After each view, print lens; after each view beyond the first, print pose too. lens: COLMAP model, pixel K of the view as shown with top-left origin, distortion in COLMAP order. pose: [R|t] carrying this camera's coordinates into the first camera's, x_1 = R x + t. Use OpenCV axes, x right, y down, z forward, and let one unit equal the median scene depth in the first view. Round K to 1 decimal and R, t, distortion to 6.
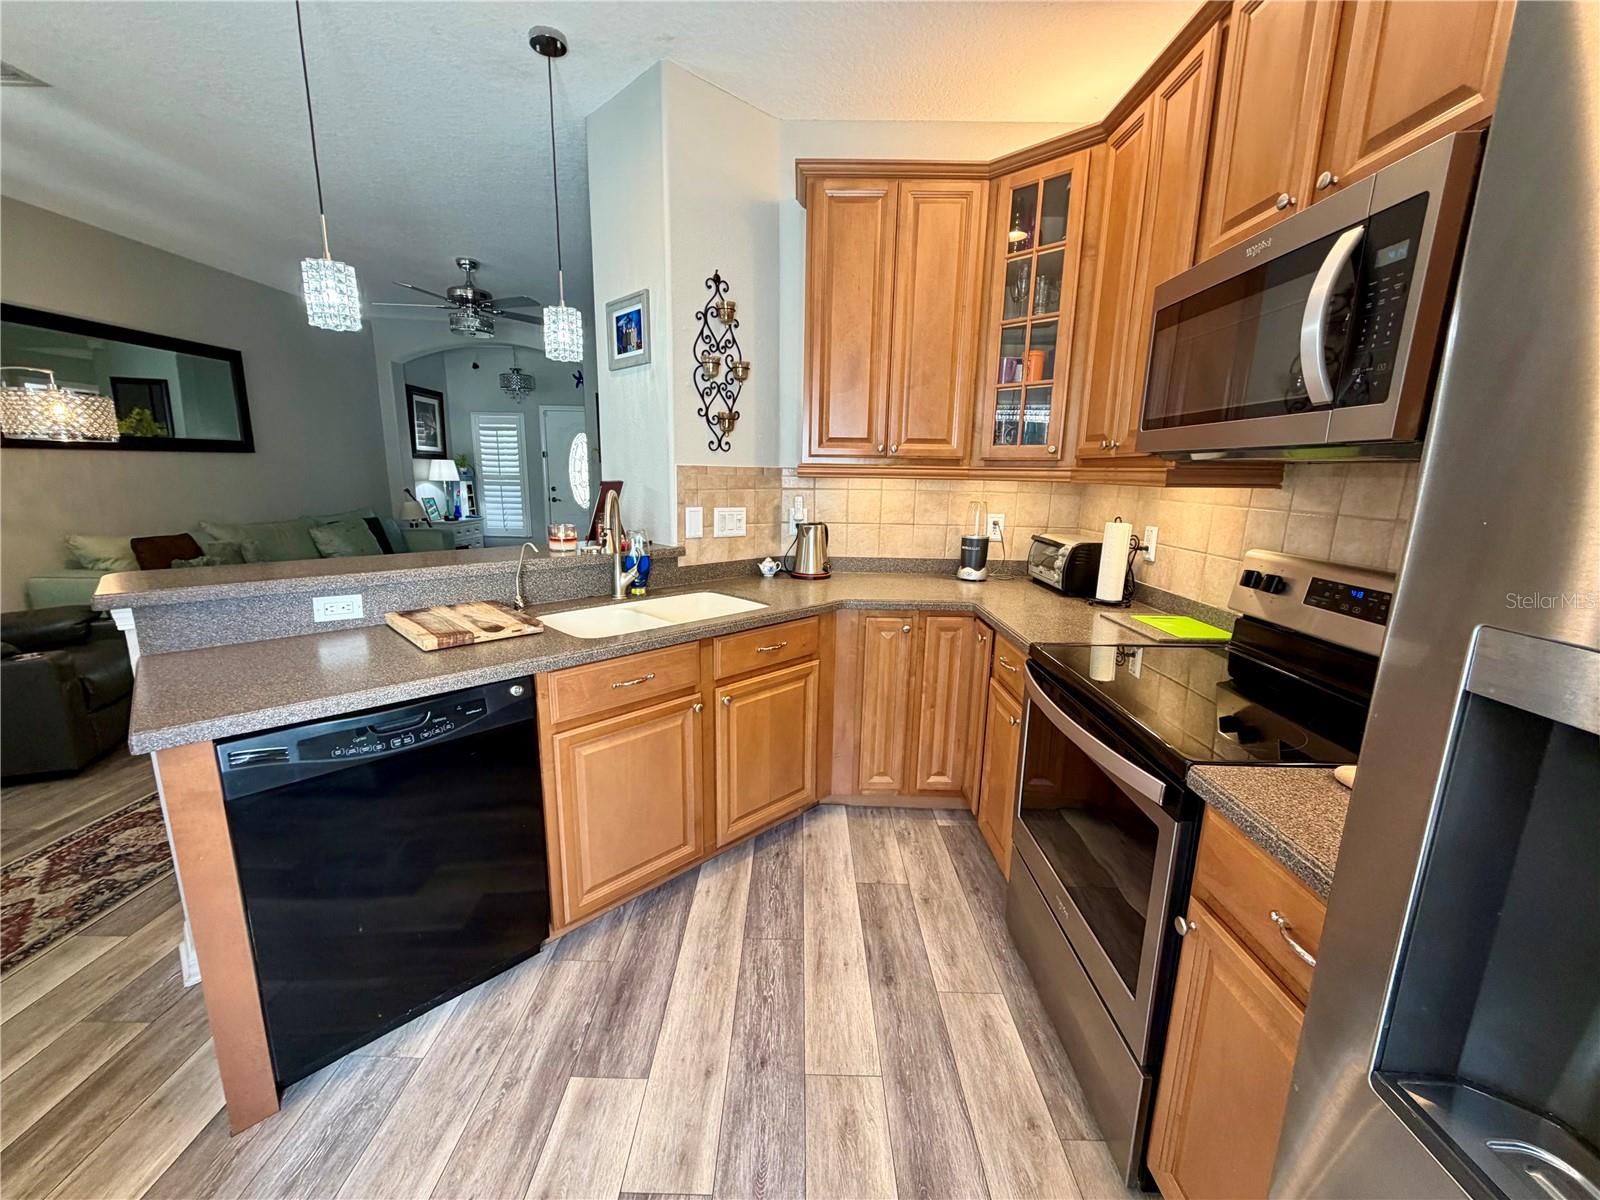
lens RADIAL K [[636.2, 0, 793.1], [0, 636.2, 600.4], [0, 0, 1]] dist [0.000431, -0.000118]
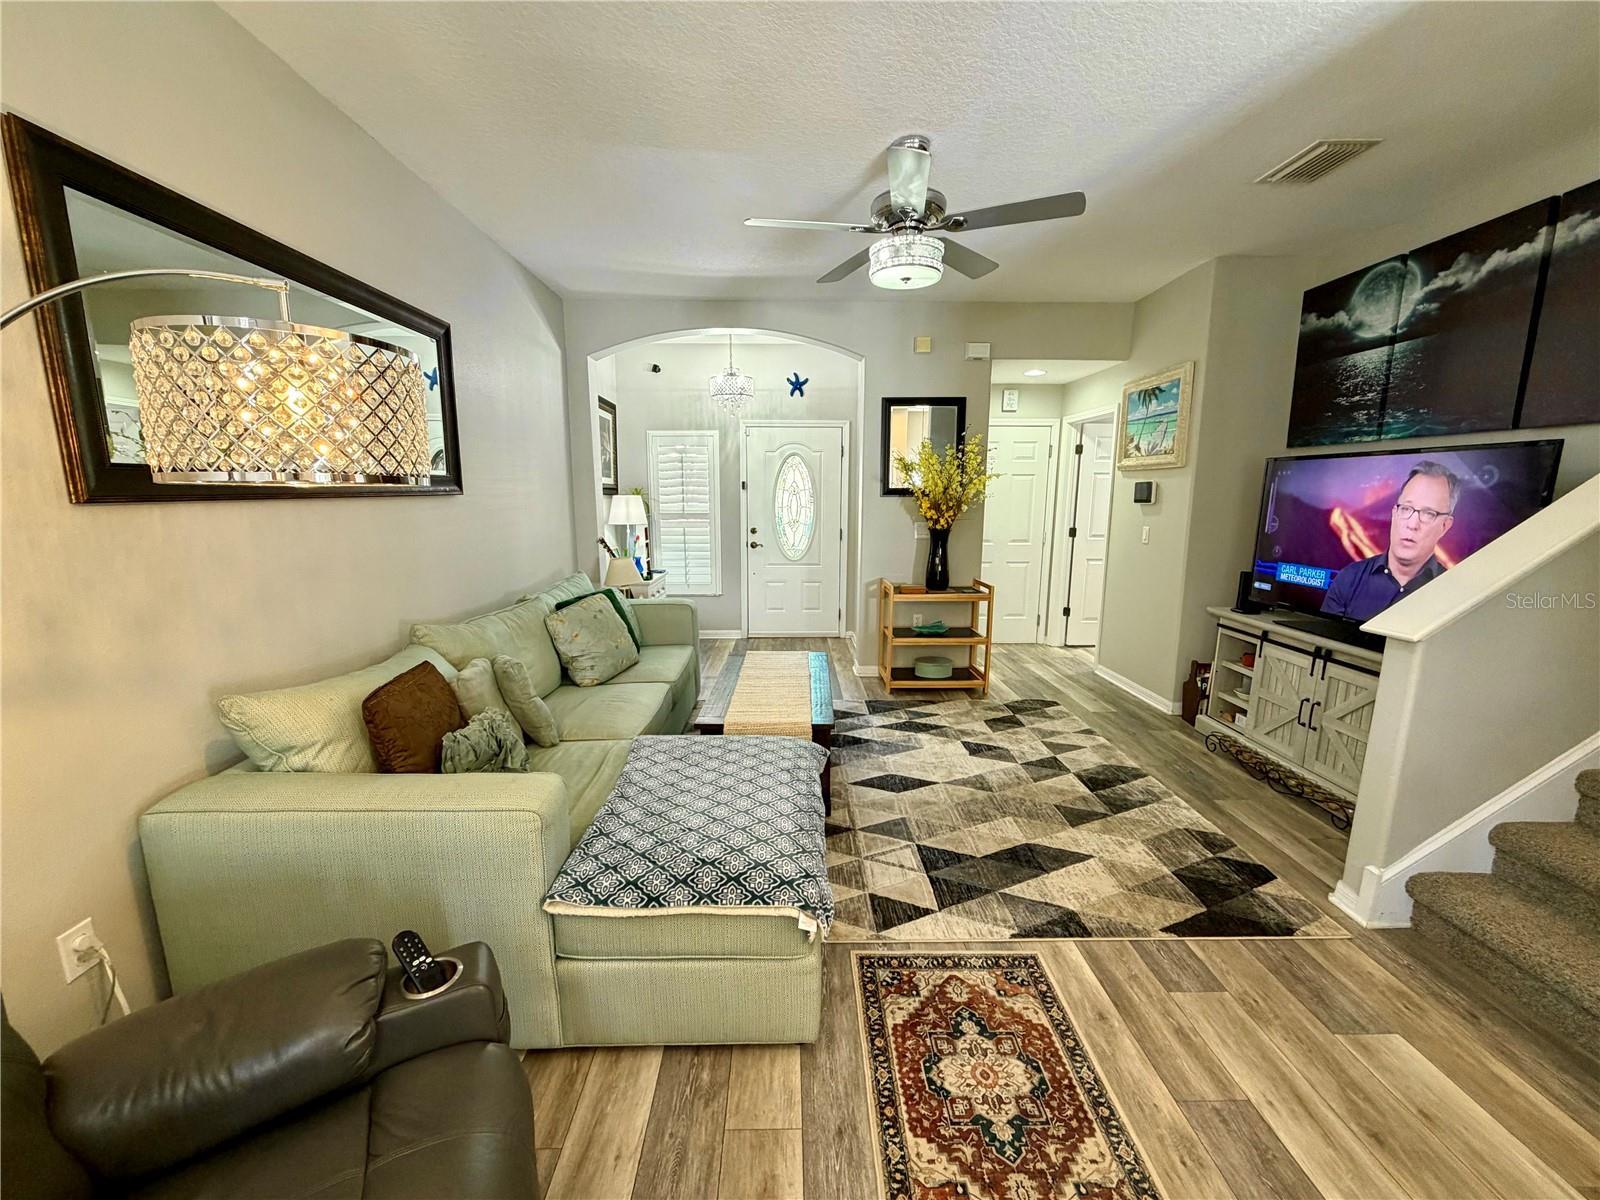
lens RADIAL K [[636.2, 0, 793.1], [0, 636.2, 600.4], [0, 0, 1]] dist [0.000431, -0.000118]
pose [[0.999617, -0.020779, 0.018274, -0.746576], [0.021400, 0.999176, -0.034490, -0.143822], [-0.017542, 0.034868, 0.999238, 0.547968]]
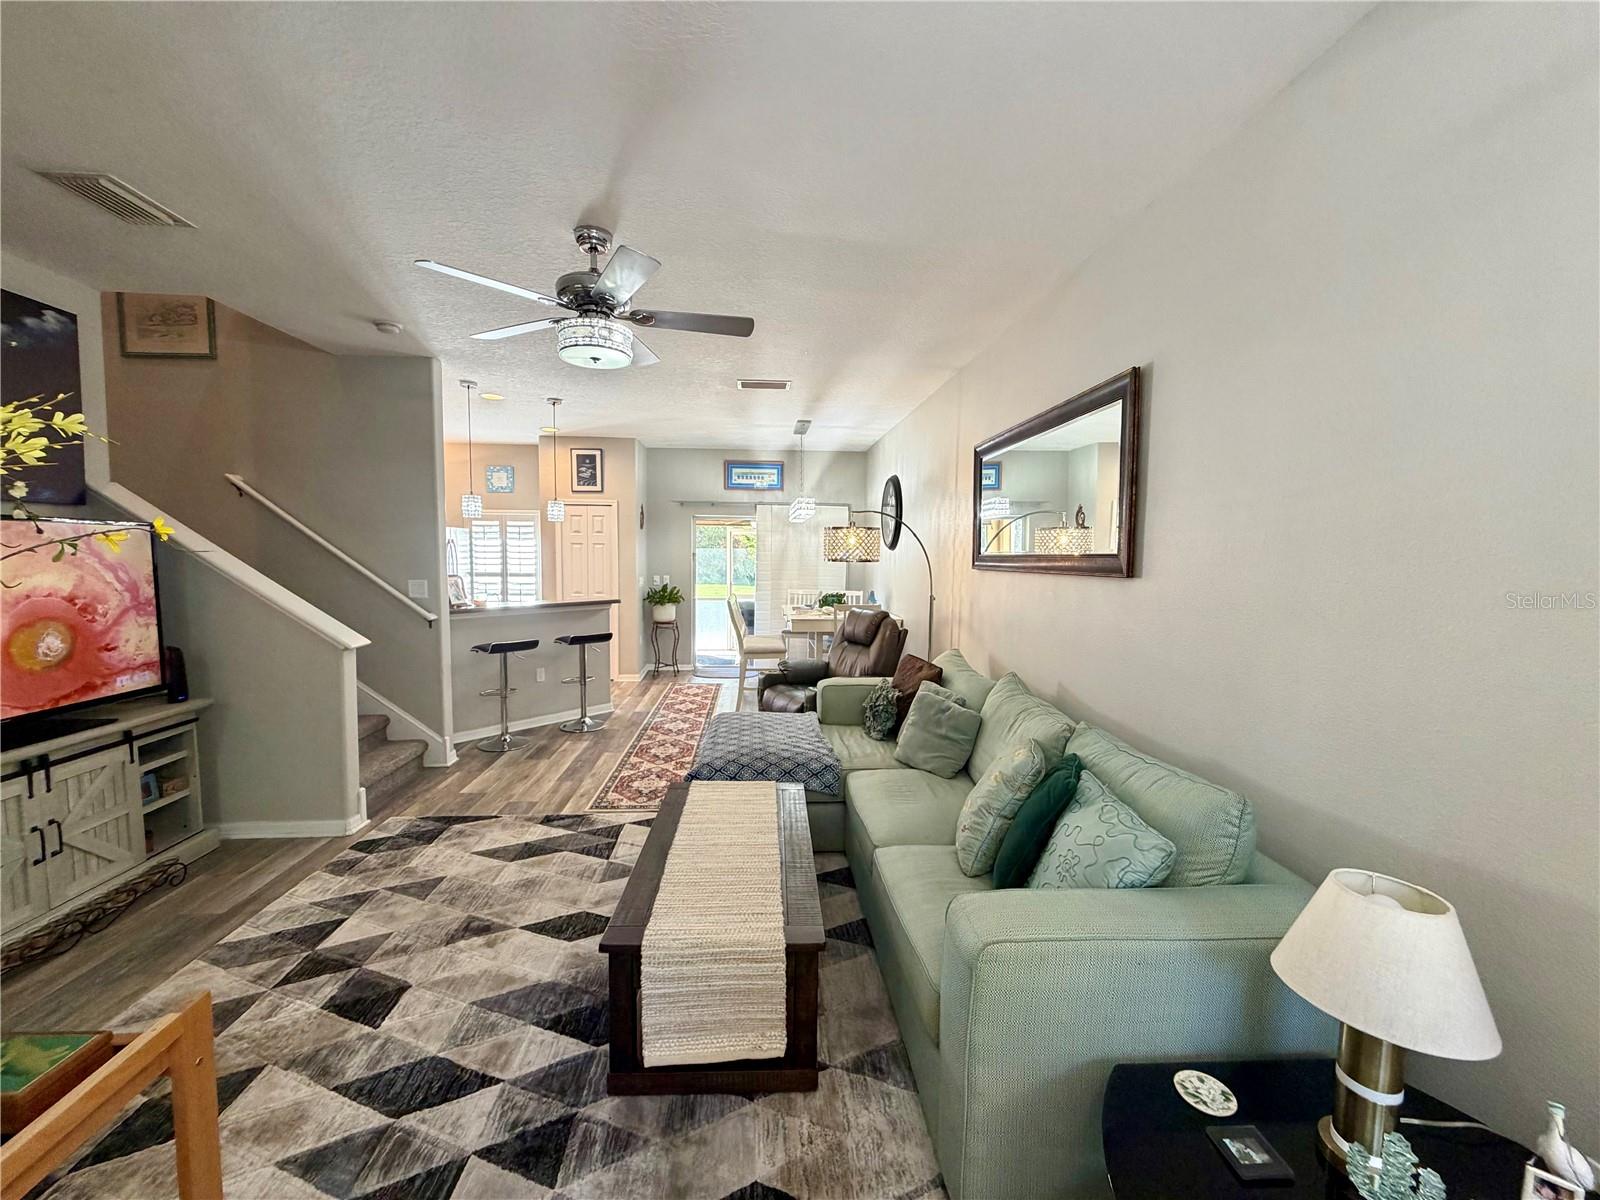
lens RADIAL K [[636.2, 0, 793.1], [0, 636.2, 600.4], [0, 0, 1]] dist [0.000431, -0.000118]
pose [[-0.996290, -0.021783, -0.083251, -0.766455], [-0.043887, 0.960779, 0.273821, -0.453266], [0.074021, 0.276459, -0.958171, 1.949132]]
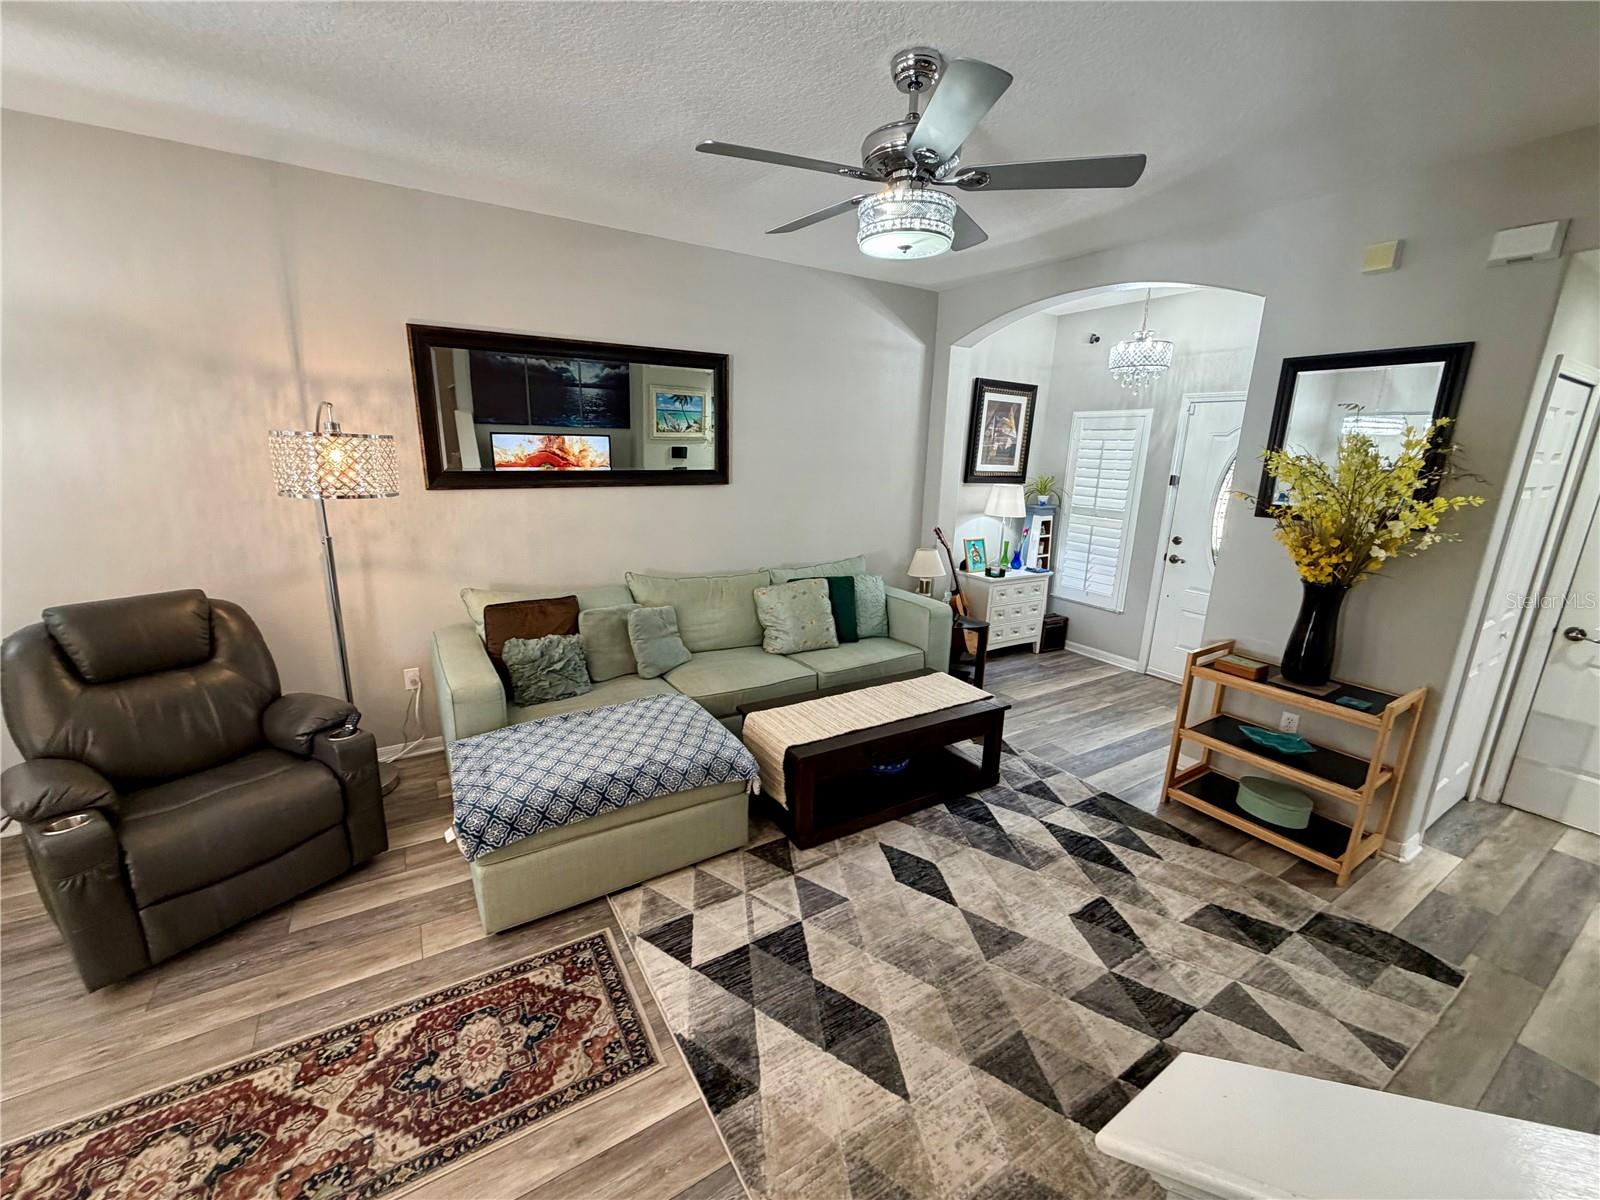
lens RADIAL K [[636.2, 0, 793.1], [0, 636.2, 600.4], [0, 0, 1]] dist [0.000431, -0.000118]
pose [[0.533380, 0.197414, -0.822517, -0.173145], [-0.186868, 0.975860, 0.113040, -0.266245], [0.824977, 0.093409, 0.557394, 0.871330]]
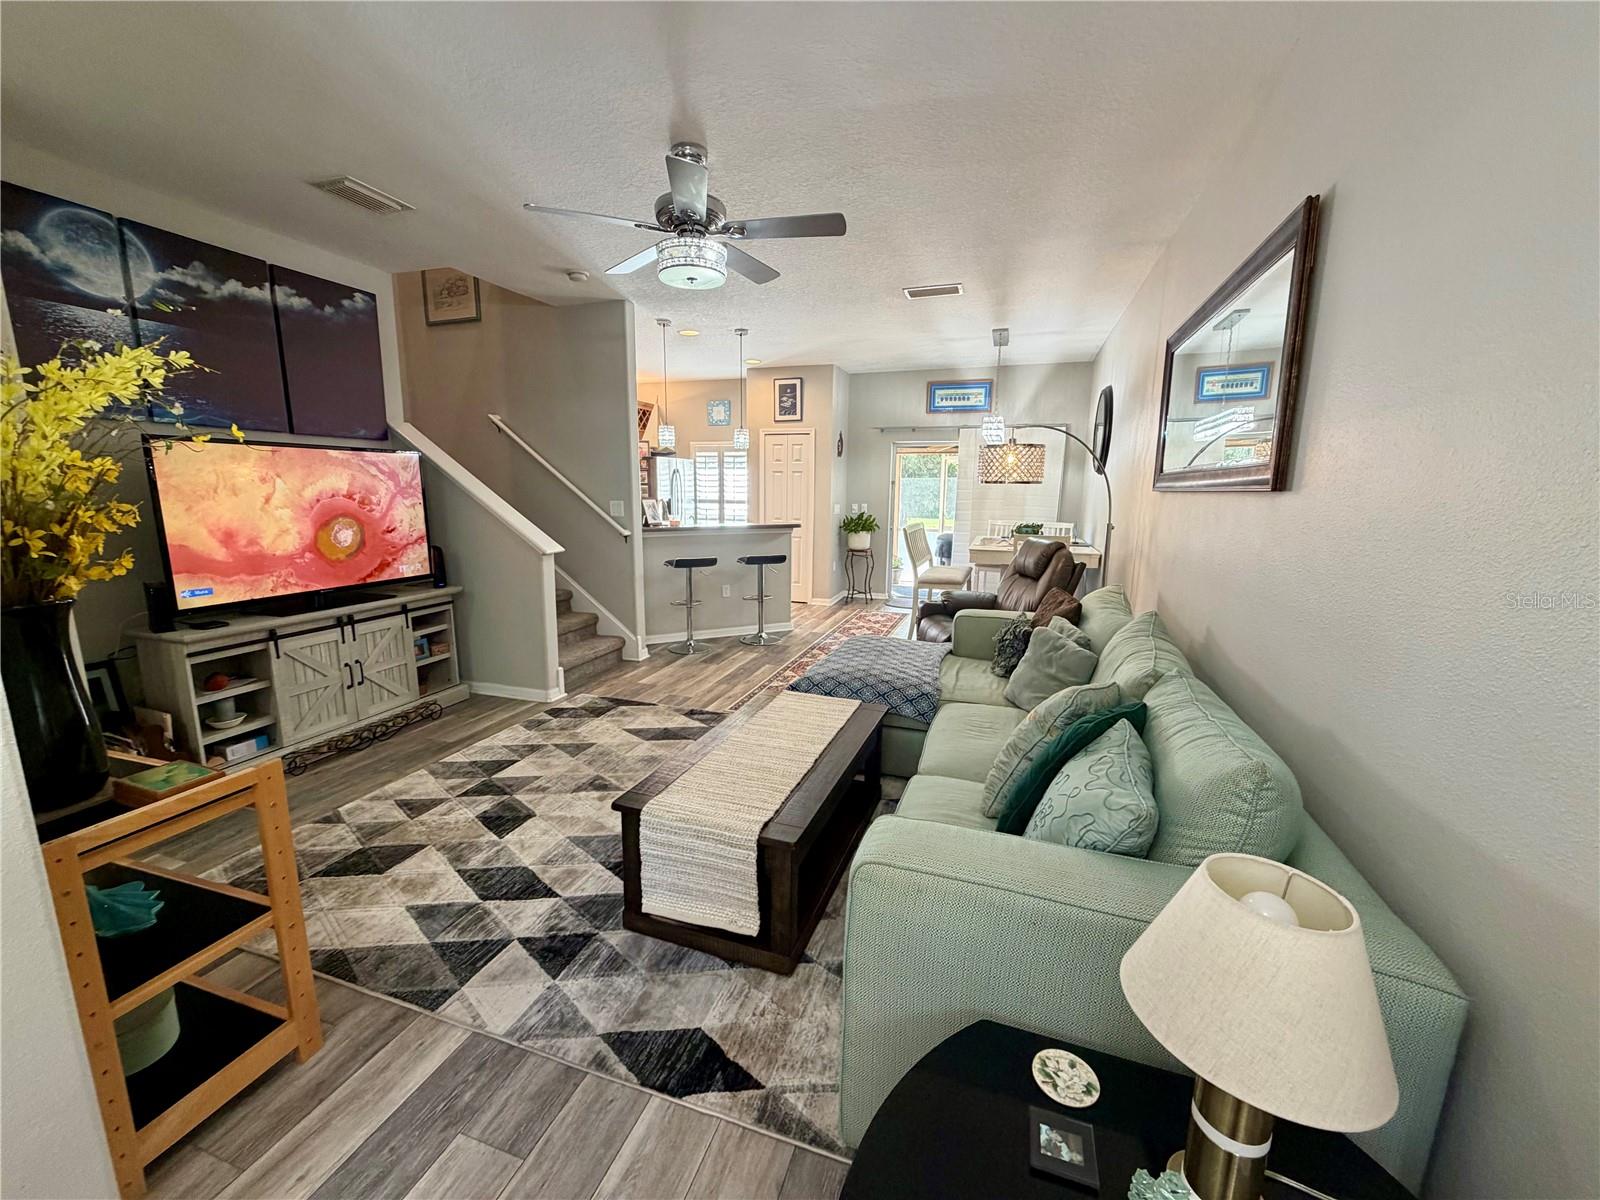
lens RADIAL K [[636.2, 0, 793.1], [0, 636.2, 600.4], [0, 0, 1]] dist [0.000431, -0.000118]
pose [[-0.950761, -0.080727, 0.299227, -0.955065], [0.037774, 0.928100, 0.370409, -0.431890], [-0.307615, 0.363473, -0.879352, 1.927830]]
